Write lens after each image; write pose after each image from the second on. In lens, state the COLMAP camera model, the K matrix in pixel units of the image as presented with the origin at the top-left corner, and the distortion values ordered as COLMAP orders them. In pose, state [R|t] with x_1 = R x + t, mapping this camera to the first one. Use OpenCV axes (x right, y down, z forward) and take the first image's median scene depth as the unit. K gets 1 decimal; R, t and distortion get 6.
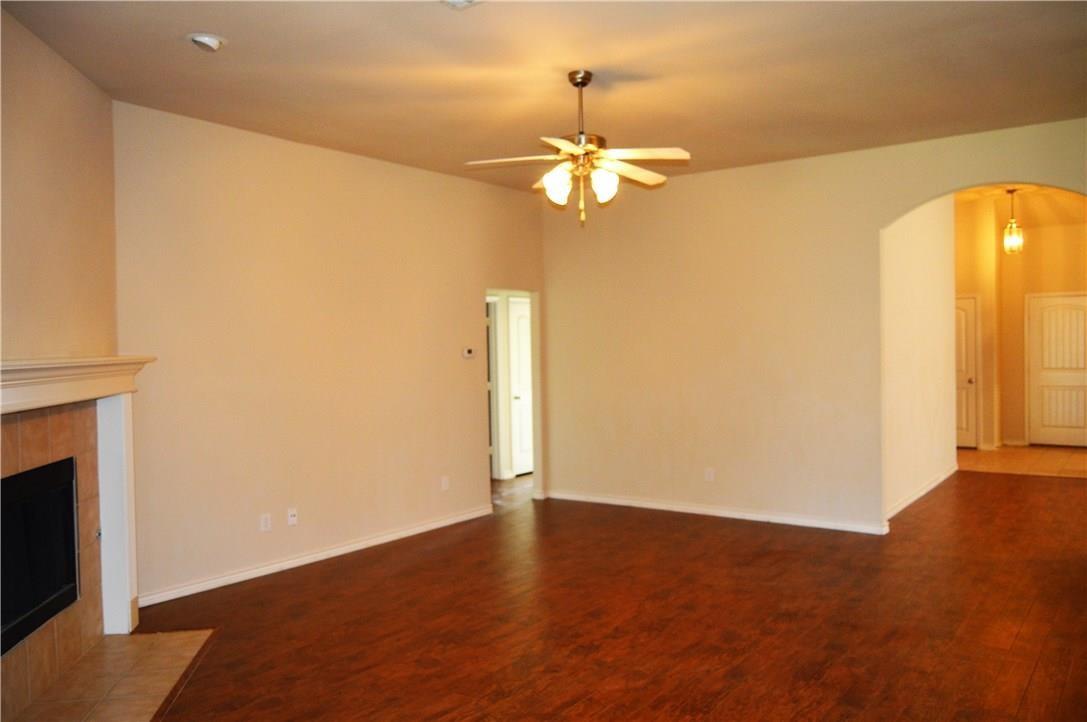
lens RADIAL K [[849.4, 0, 557.2], [0, 849.4, 360.5], [0, 0, 1]] dist [-0.003537, 0.002264]
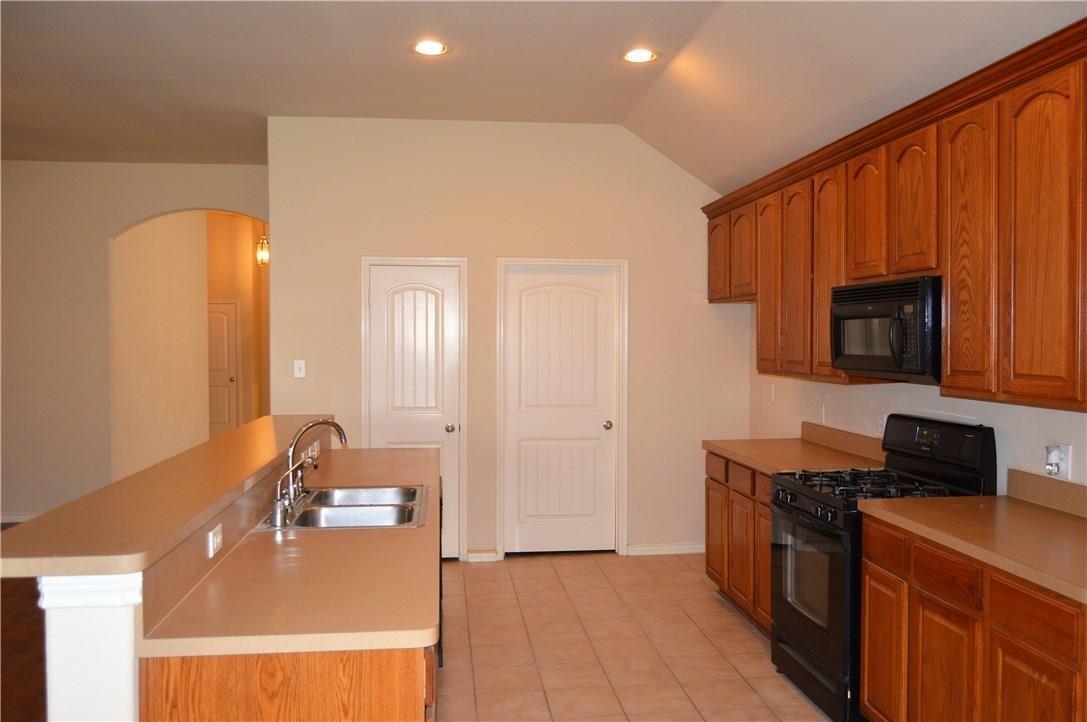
lens RADIAL K [[884.8, 0, 552.1], [0, 884.8, 355.3], [0, 0, 1]] dist [-0.010123, 0.003228]
pose [[0.737885, 0.002730, 0.674921, 0.055805], [0.002368, 0.999975, -0.006633, 0.004036], [-0.674922, 0.006493, 0.737860, -0.288668]]
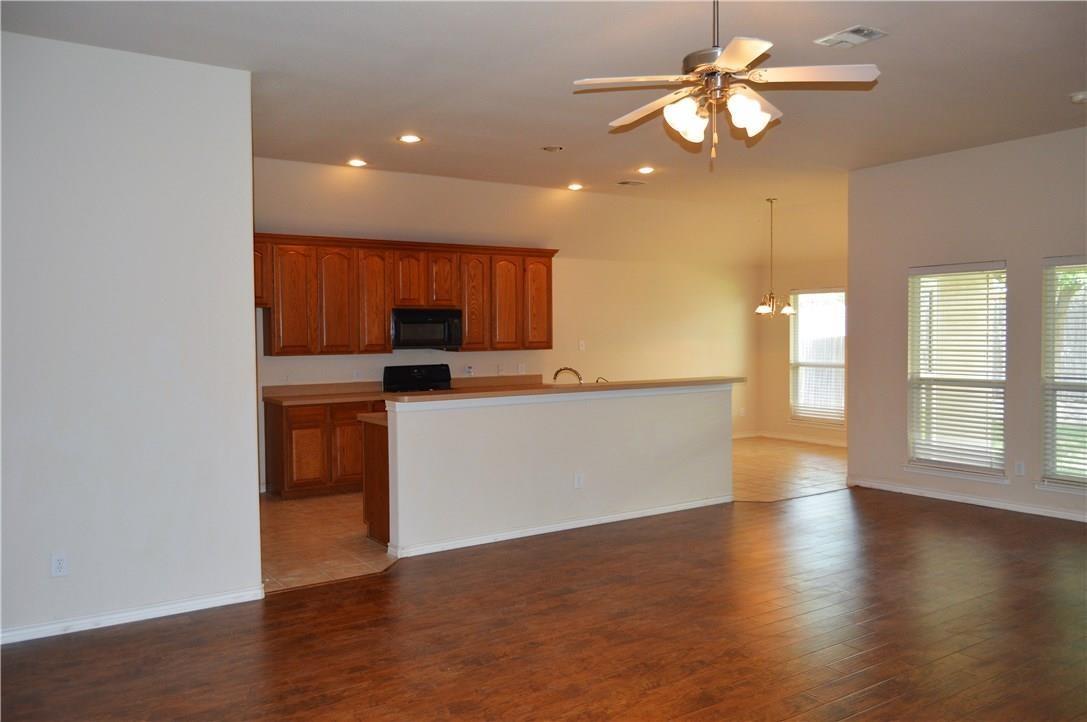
lens RADIAL K [[849.4, 0, 557.2], [0, 849.4, 360.5], [0, 0, 1]] dist [-0.003537, 0.002264]
pose [[-0.938506, 0.016807, 0.344854, -0.092490], [0.034278, 0.998416, 0.044625, -0.026368], [-0.343557, 0.053702, -0.937595, 1.723305]]
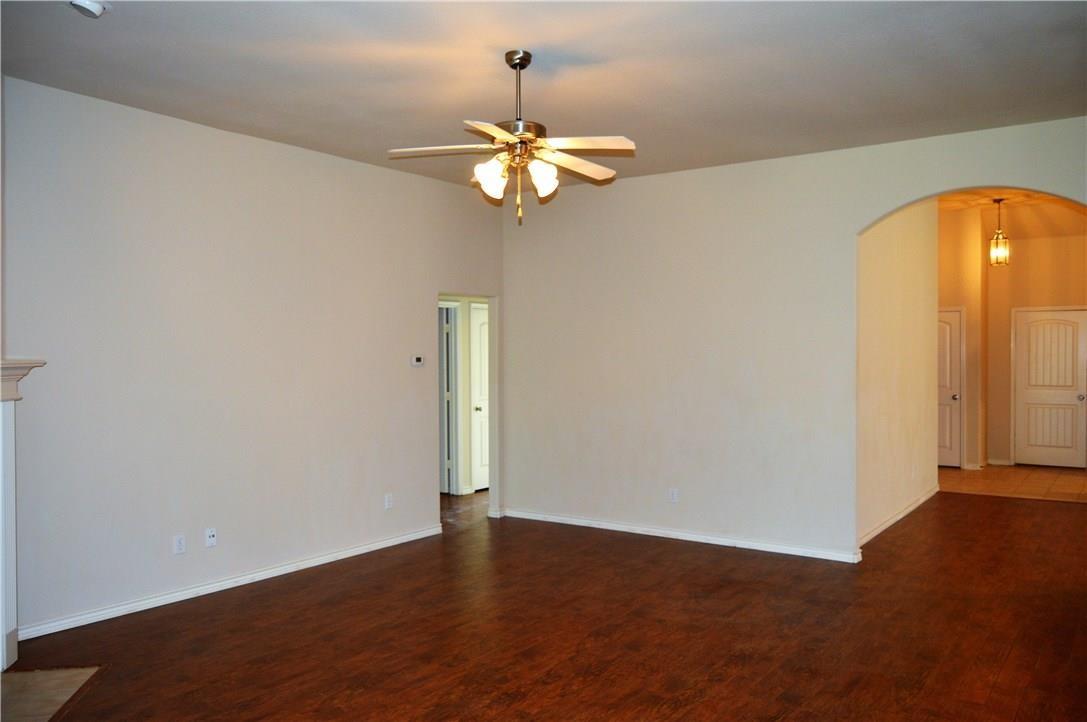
lens RADIAL K [[852.2, 0, 557.3], [0, 852.2, 360.4], [0, 0, 1]] dist [-0.003017, -0.000618]
pose [[0.999838, 0.014256, 0.010992, 0.061257], [-0.014143, 0.999847, -0.010318, -0.003499], [-0.011137, 0.010161, 0.999886, 0.094482]]
